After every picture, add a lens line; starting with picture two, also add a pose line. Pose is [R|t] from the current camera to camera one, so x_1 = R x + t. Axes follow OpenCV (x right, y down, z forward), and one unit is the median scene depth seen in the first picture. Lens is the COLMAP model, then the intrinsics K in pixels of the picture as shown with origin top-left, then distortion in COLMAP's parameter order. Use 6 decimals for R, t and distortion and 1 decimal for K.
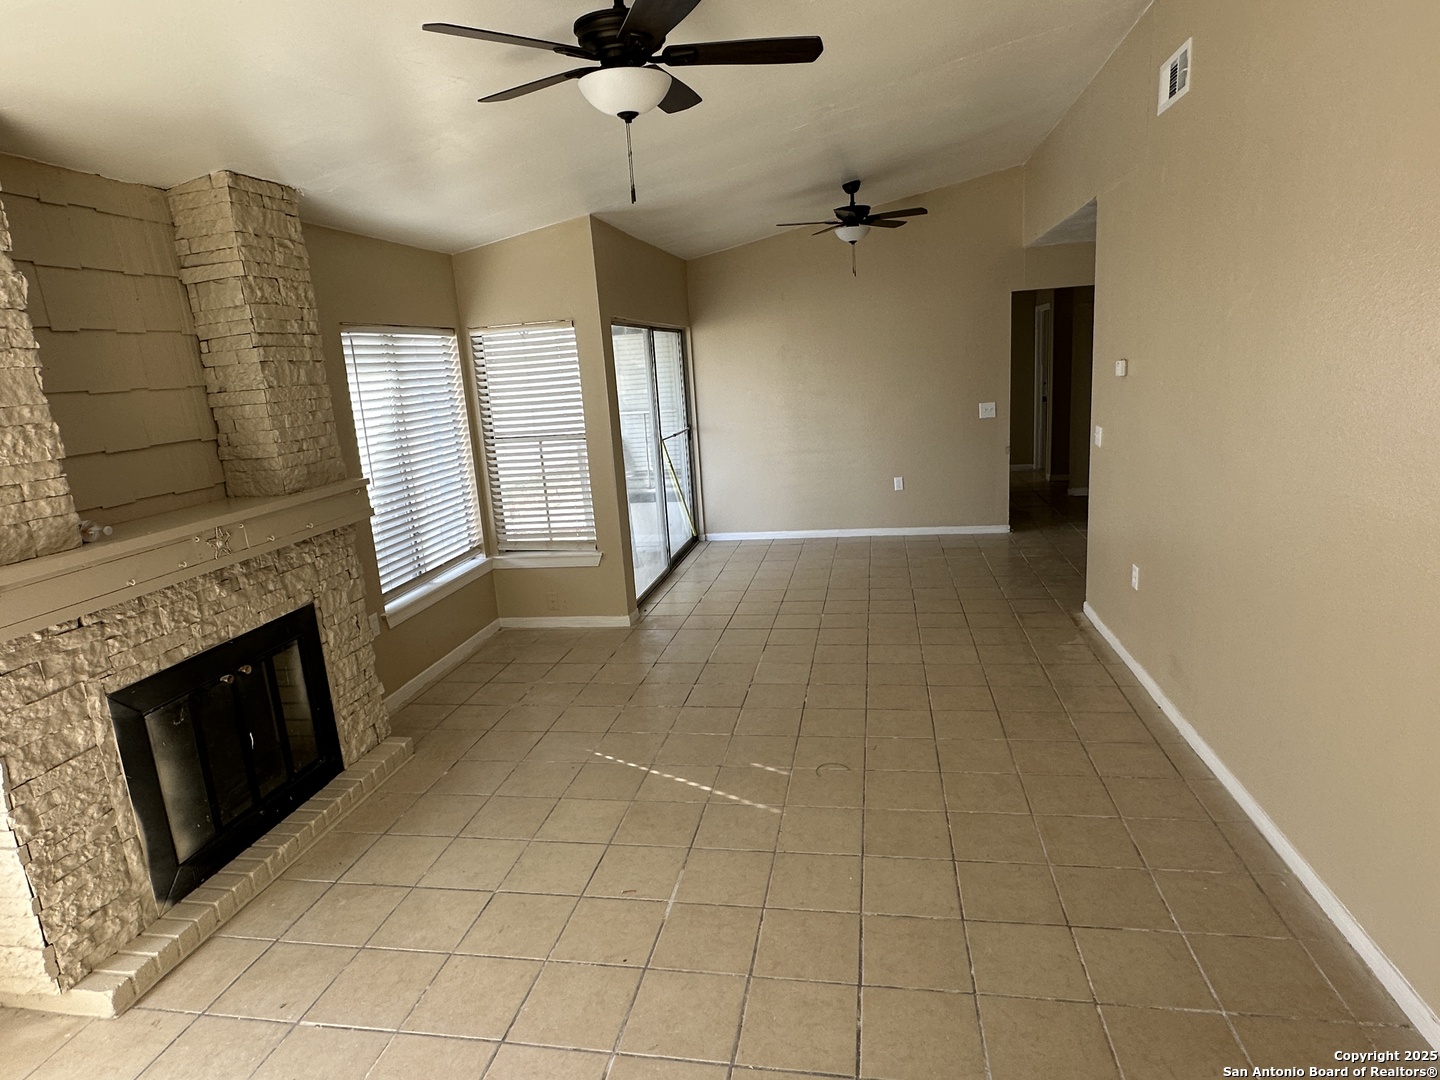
lens RADIAL K [[827.7, 0, 721.5], [0, 827.7, 533.2], [0, 0, 1]] dist [-0.009476, 0.005662]
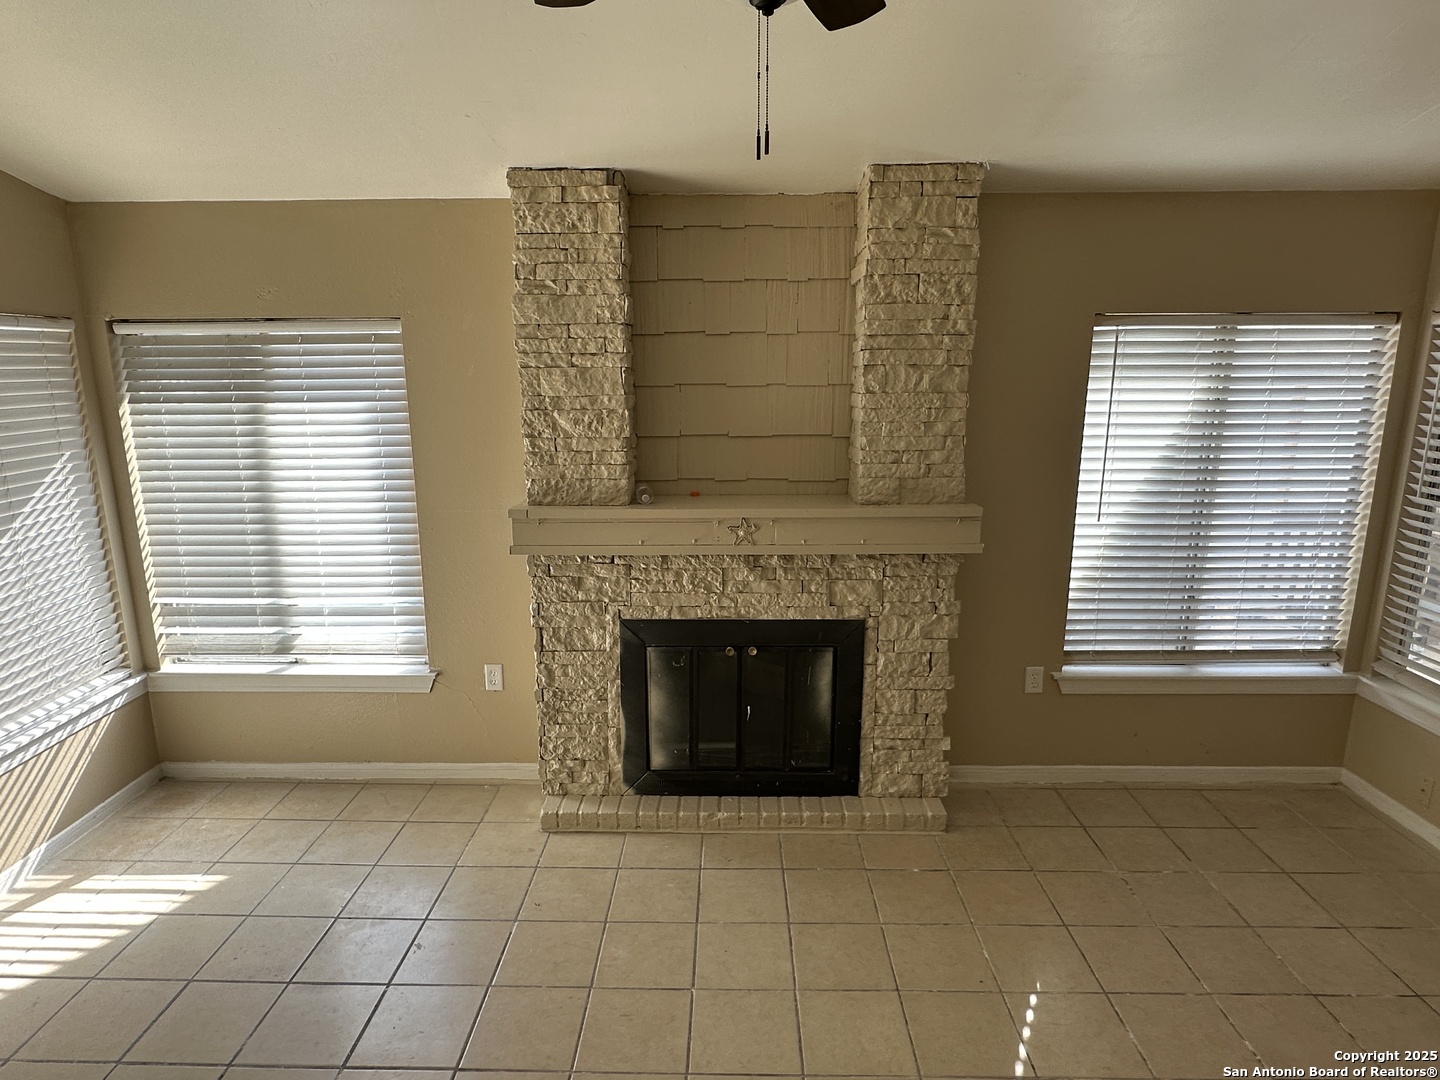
lens RADIAL K [[827.7, 0, 721.4], [0, 827.7, 543.6], [0, 0, 1]] dist [-0.009476, 0.005662]
pose [[0.163130, 0.269935, -0.948959, 0.350174], [-0.209687, 0.949355, 0.234001, -0.183032], [0.964064, 0.160812, 0.211470, 0.609041]]
